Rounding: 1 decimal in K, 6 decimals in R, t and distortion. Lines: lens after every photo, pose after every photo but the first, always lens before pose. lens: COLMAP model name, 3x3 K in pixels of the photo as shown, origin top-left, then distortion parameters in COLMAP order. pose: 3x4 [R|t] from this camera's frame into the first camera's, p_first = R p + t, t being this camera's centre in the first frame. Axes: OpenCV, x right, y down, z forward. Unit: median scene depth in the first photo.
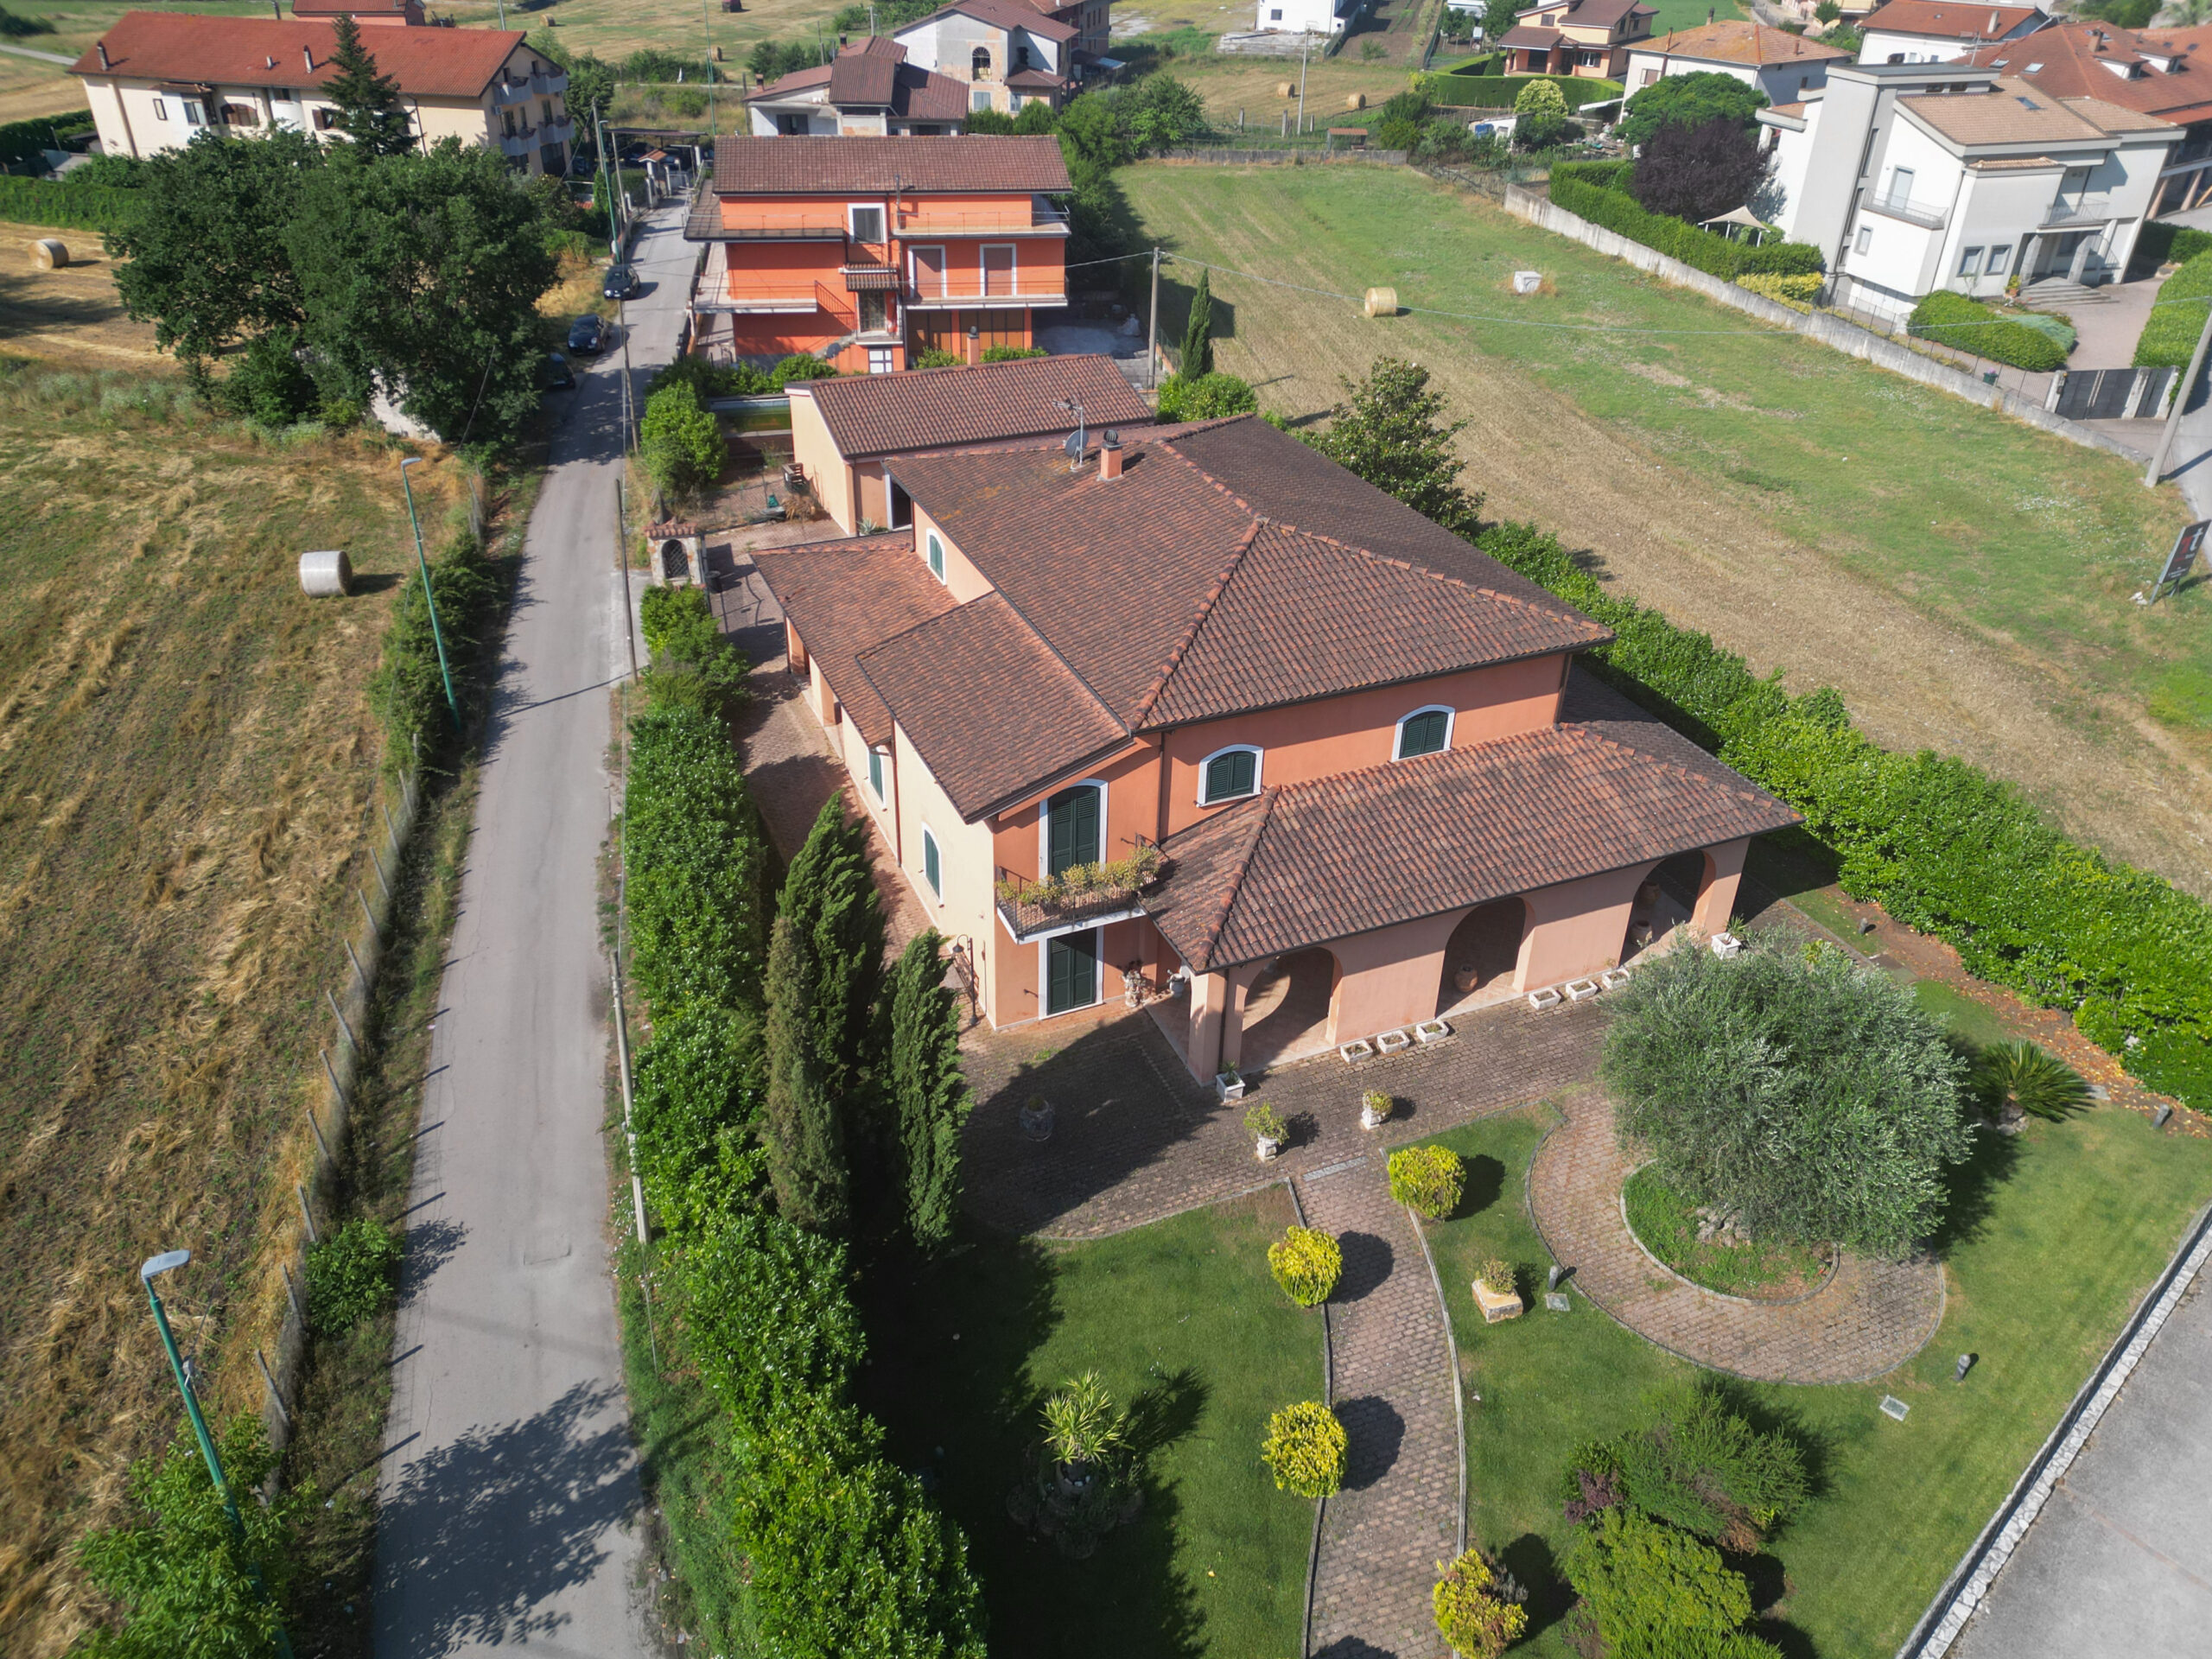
lens RADIAL K [[1561.7, 0, 1076.4], [0, 1561.7, 754.8], [0, 0, 1]] dist [0.089284, -0.095393]
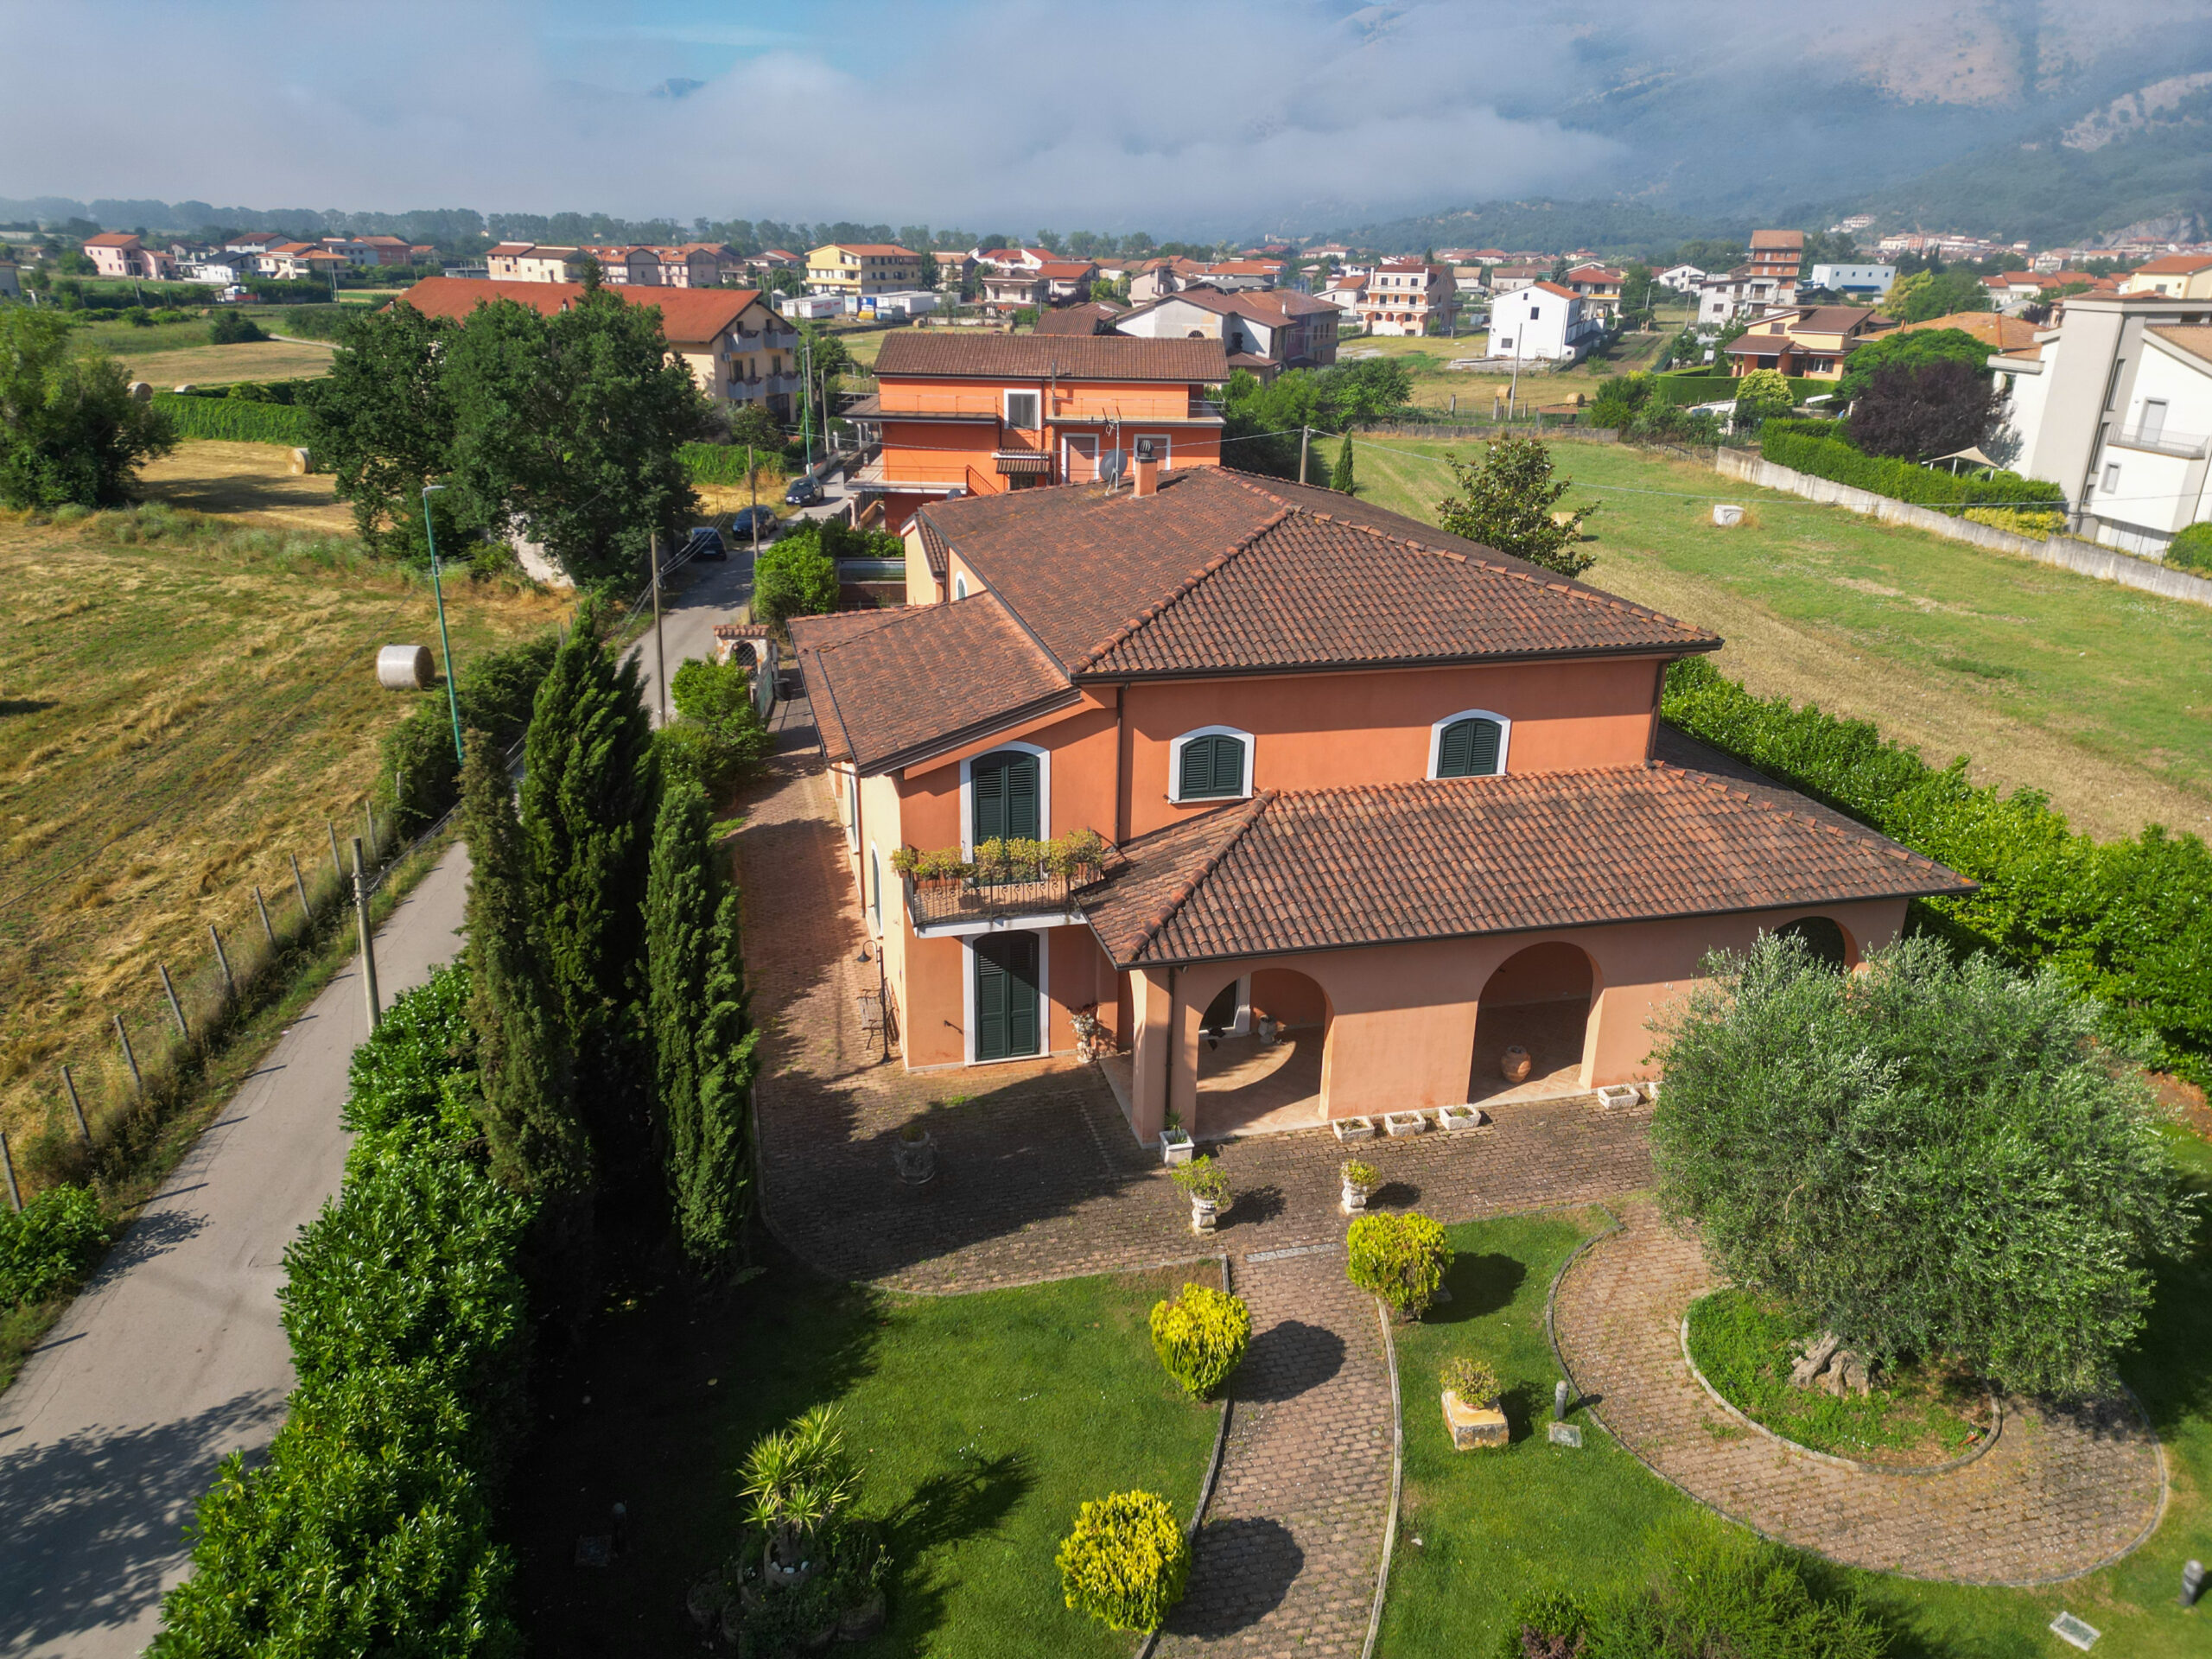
lens RADIAL K [[1530.7, 0, 1105.1], [0, 1530.7, 837.8], [0, 0, 1]] dist [0.083498, -0.081508]
pose [[0.989144, 0.055467, -0.136079, 0.074627], [-0.076404, 0.985140, -0.153824, 0.084992], [0.125525, 0.162551, 0.978683, 0.108109]]
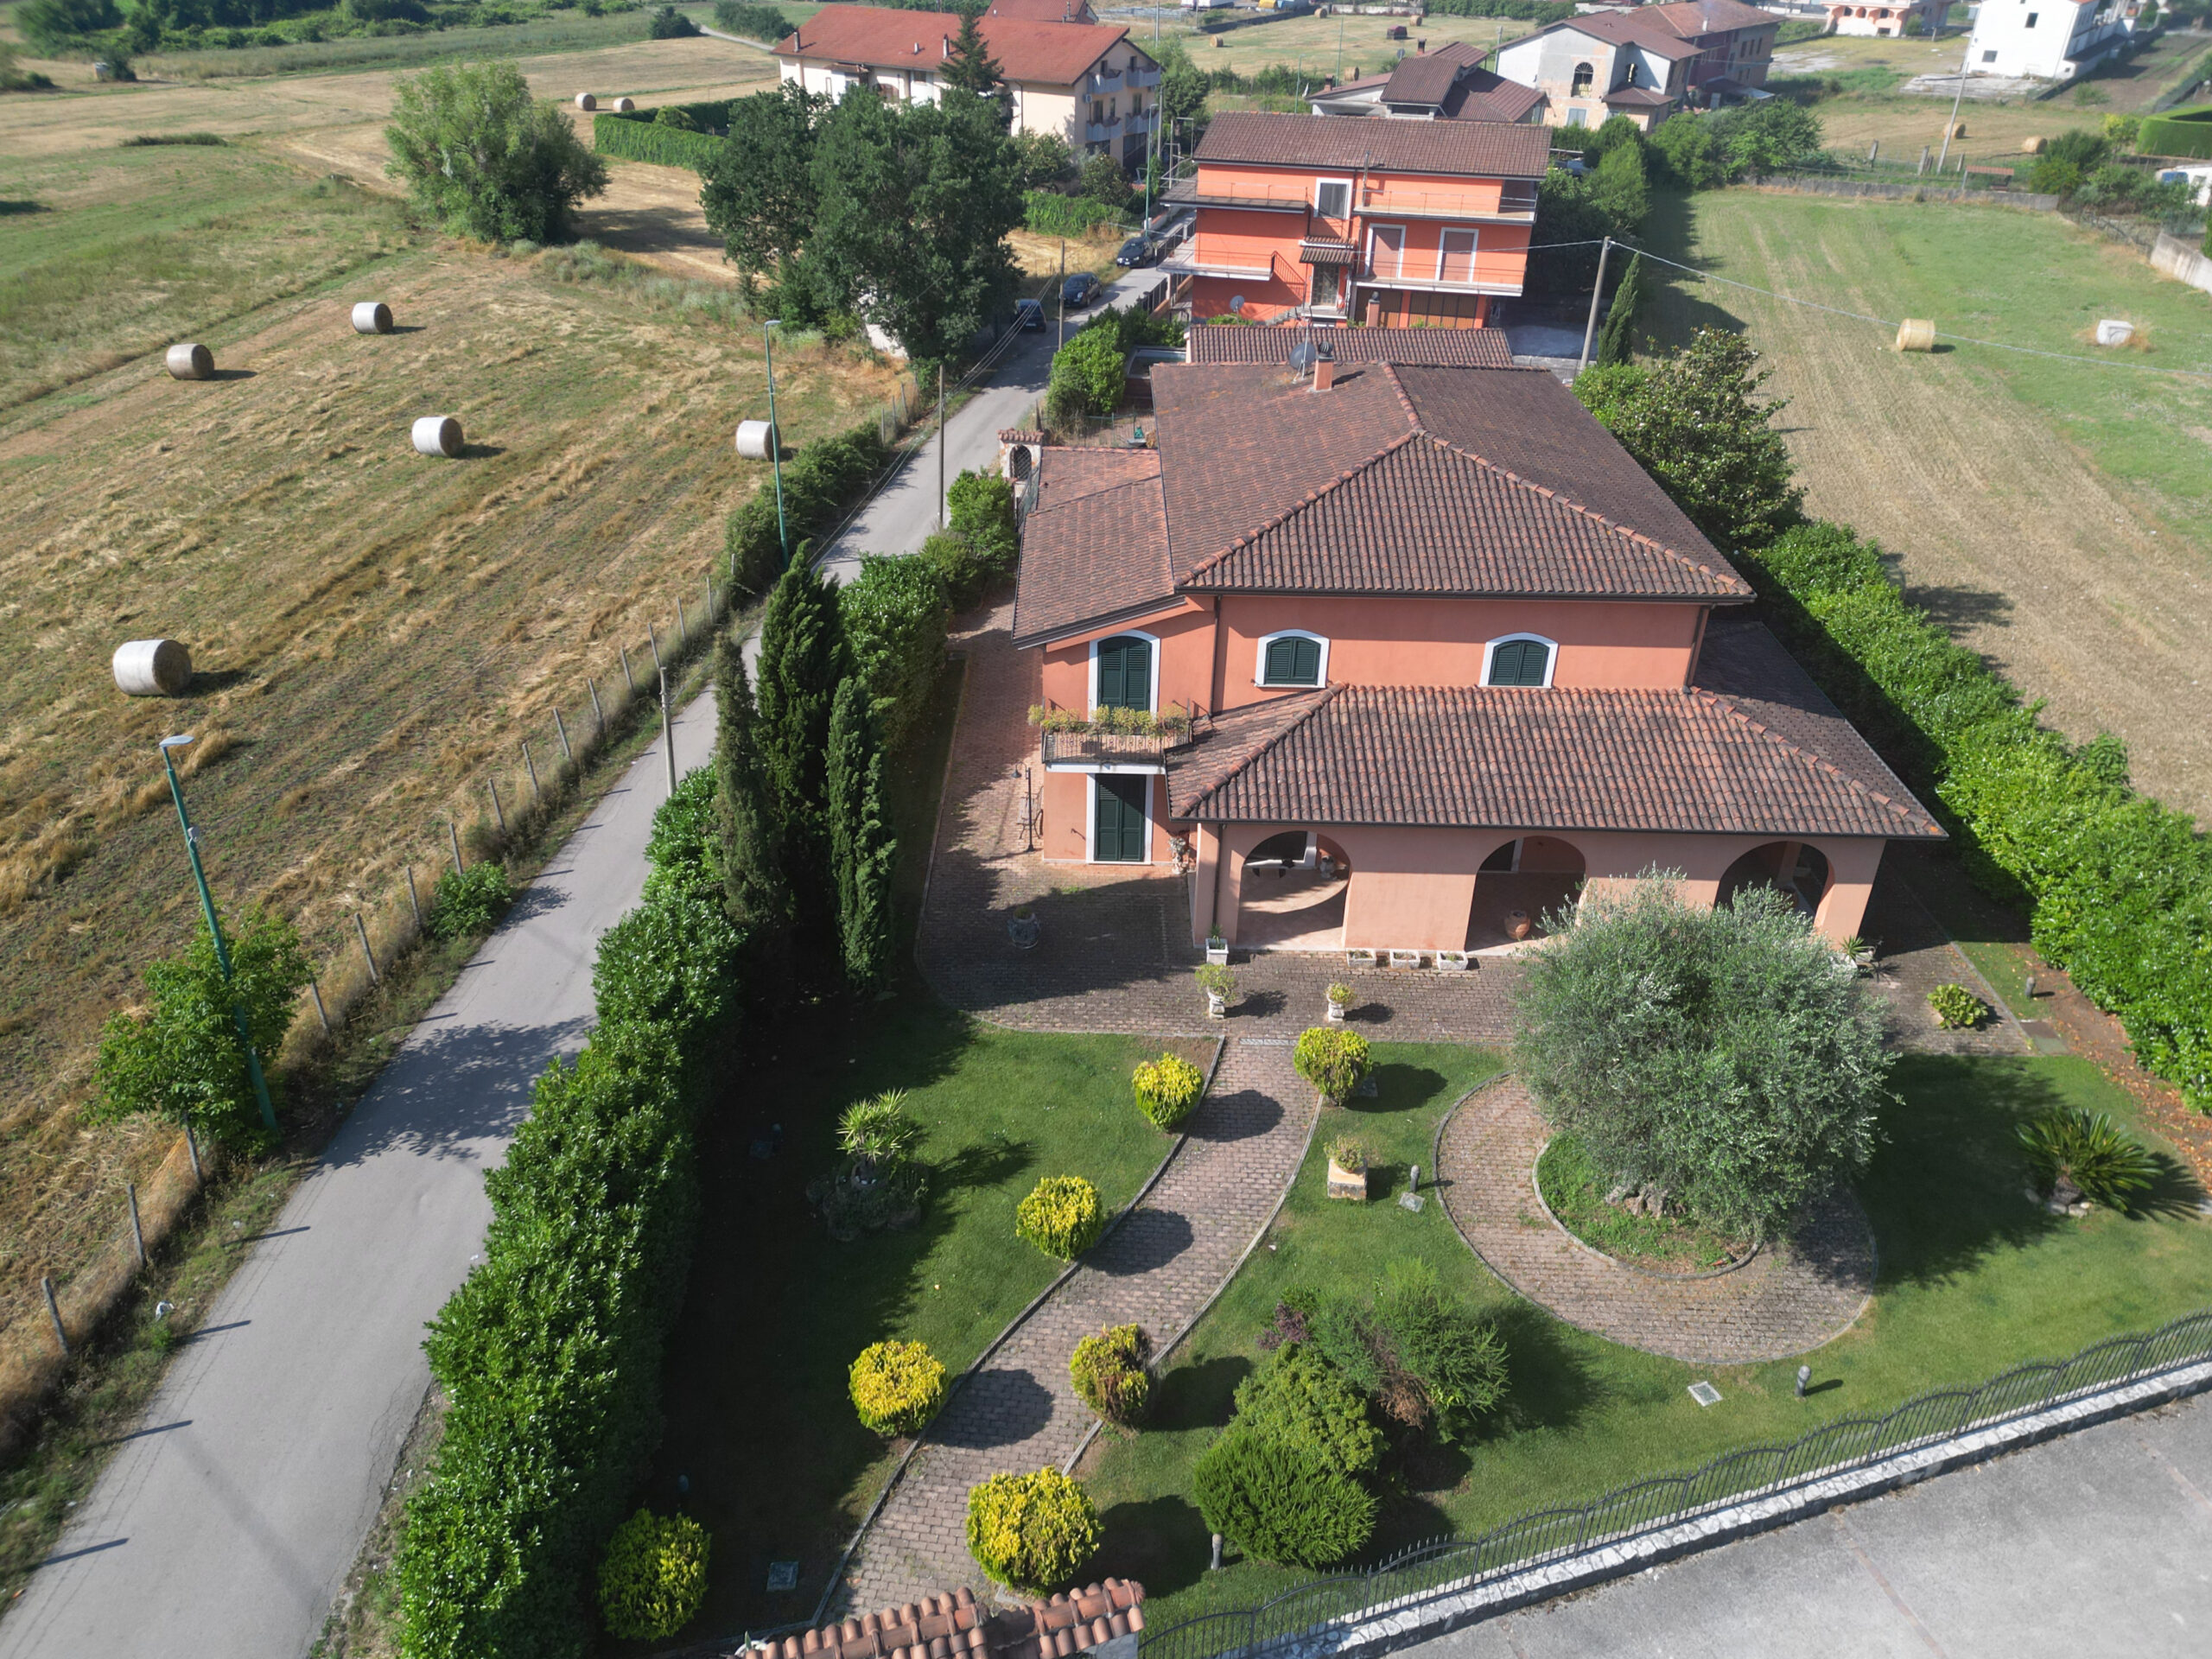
lens RADIAL K [[1554.8, 0, 1072.5], [0, 1554.8, 772.4], [0, 0, 1]] dist [0.089481, -0.090097]
pose [[0.914356, 0.198763, -0.352769, 0.164584], [-0.203800, 0.978737, 0.023220, 0.043528], [0.349884, 0.050663, 0.935422, 0.003233]]
